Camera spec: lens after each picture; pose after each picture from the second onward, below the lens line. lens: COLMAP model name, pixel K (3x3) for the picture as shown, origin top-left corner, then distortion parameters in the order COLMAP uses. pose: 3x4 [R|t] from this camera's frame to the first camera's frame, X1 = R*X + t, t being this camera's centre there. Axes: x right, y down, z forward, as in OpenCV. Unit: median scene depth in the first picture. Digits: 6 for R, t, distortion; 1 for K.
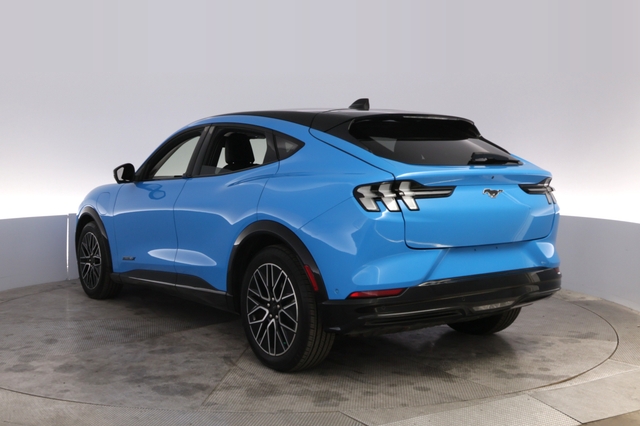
lens RADIAL K [[493.5, 0, 320.0], [0, 493.5, 213.0], [0, 0, 1]] dist [-0.007100, 0.000147]
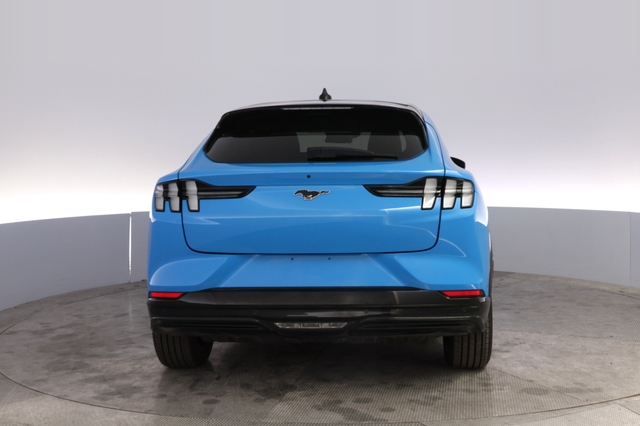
lens RADIAL K [[493.5, 0, 320.0], [0, 493.5, 213.0], [0, 0, 1]] dist [-0.007100, 0.000147]
pose [[0.923832, 0.034751, -0.381217, 0.602049], [-0.029969, 0.999380, 0.018475, -0.021285], [0.381622, -0.005643, 0.924301, 0.180605]]
